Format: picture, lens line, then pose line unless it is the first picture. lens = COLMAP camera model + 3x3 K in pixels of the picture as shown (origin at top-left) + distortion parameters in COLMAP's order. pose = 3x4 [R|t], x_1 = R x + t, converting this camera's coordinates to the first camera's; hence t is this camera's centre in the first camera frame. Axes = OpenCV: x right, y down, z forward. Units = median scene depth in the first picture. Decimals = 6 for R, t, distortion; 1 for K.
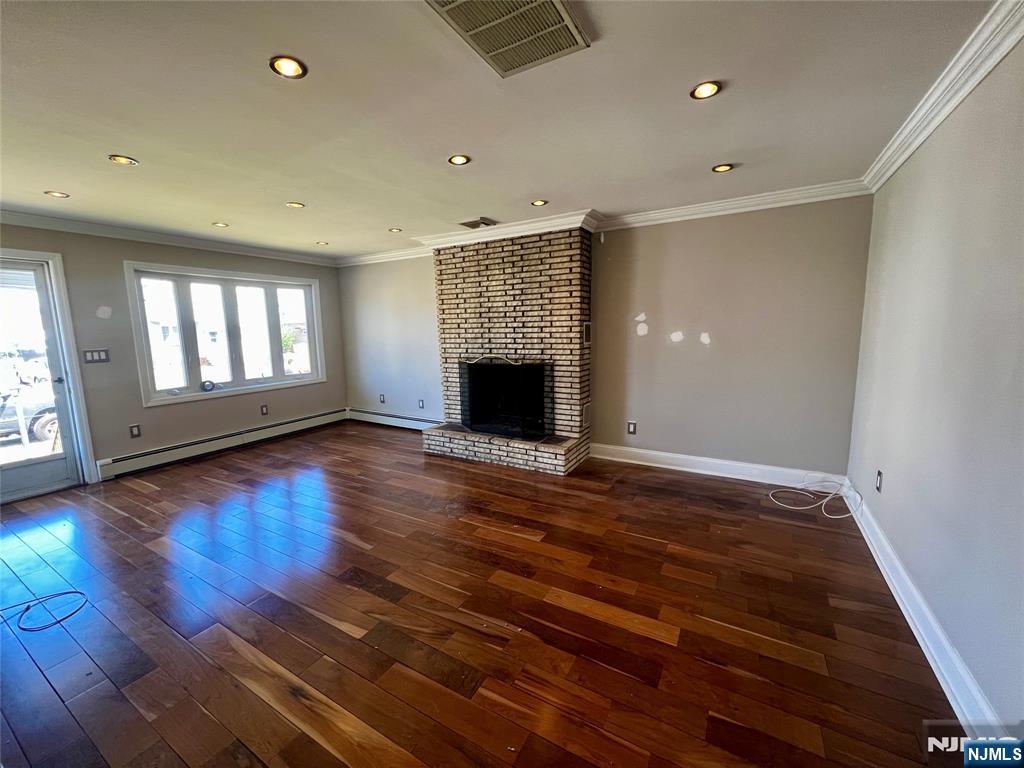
lens RADIAL K [[408.3, 0, 512.7], [0, 408.3, 384.5], [0, 0, 1]] dist [-0.001605, 0.000385]
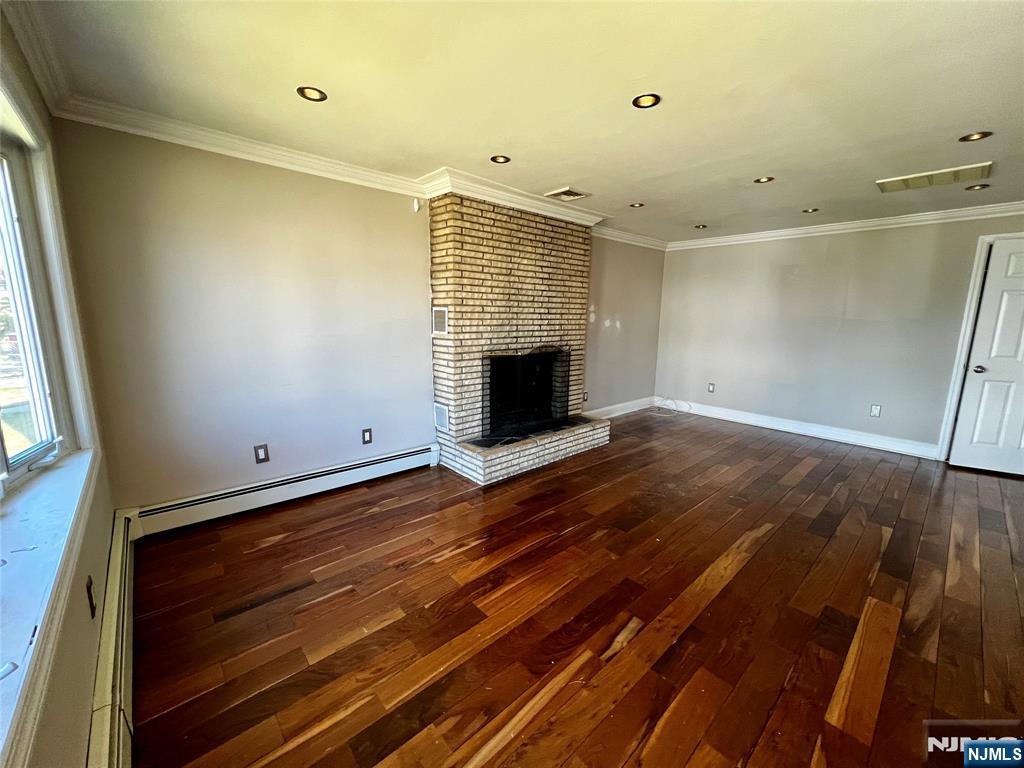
lens RADIAL K [[408.3, 0, 512.6], [0, 408.3, 384.6], [0, 0, 1]] dist [-0.001605, 0.000385]
pose [[0.309137, -0.141285, 0.940464, -0.895836], [0.112070, 0.987425, 0.111502, -0.088825], [-0.944391, 0.070928, 0.321083, 0.757371]]
